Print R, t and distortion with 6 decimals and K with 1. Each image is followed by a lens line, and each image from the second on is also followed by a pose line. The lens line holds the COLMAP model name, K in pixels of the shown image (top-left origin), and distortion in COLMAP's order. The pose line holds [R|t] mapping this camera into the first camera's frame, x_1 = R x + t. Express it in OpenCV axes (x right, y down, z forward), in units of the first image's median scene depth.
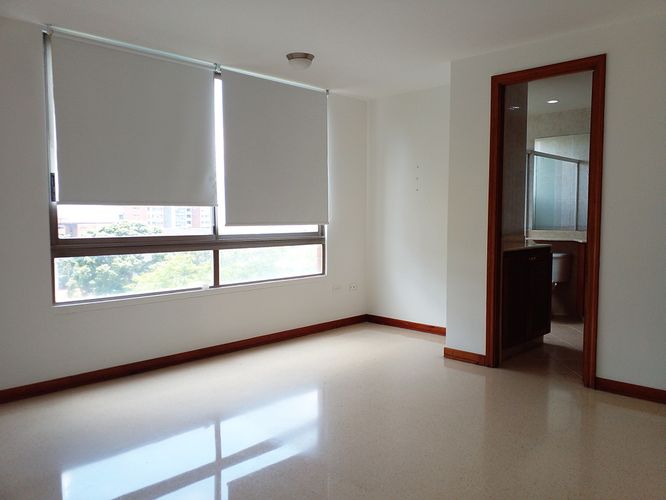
lens RADIAL K [[532.3, 0, 333.0], [0, 532.3, 250.0], [0, 0, 1]] dist [0.060745, -0.000856]
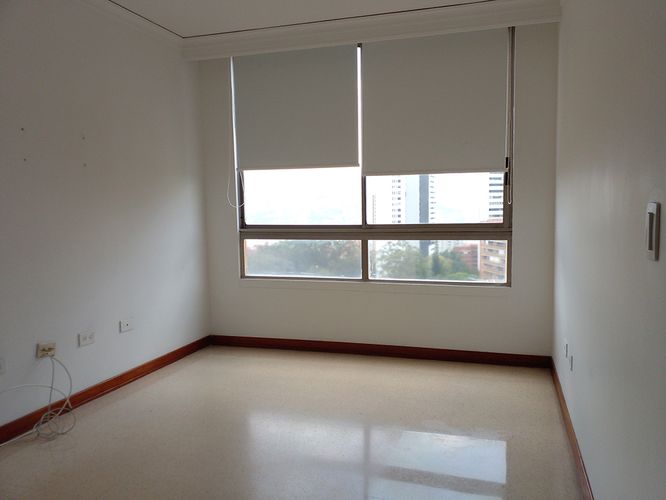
lens RADIAL K [[554.2, 0, 333.8], [0, 554.2, 256.9], [0, 0, 1]] dist [-0.007755, -0.003199]
pose [[0.457722, 0.082830, -0.885229, 0.594749], [-0.041965, 0.996554, 0.071548, -0.037587], [0.888105, 0.004400, 0.459620, 0.522555]]
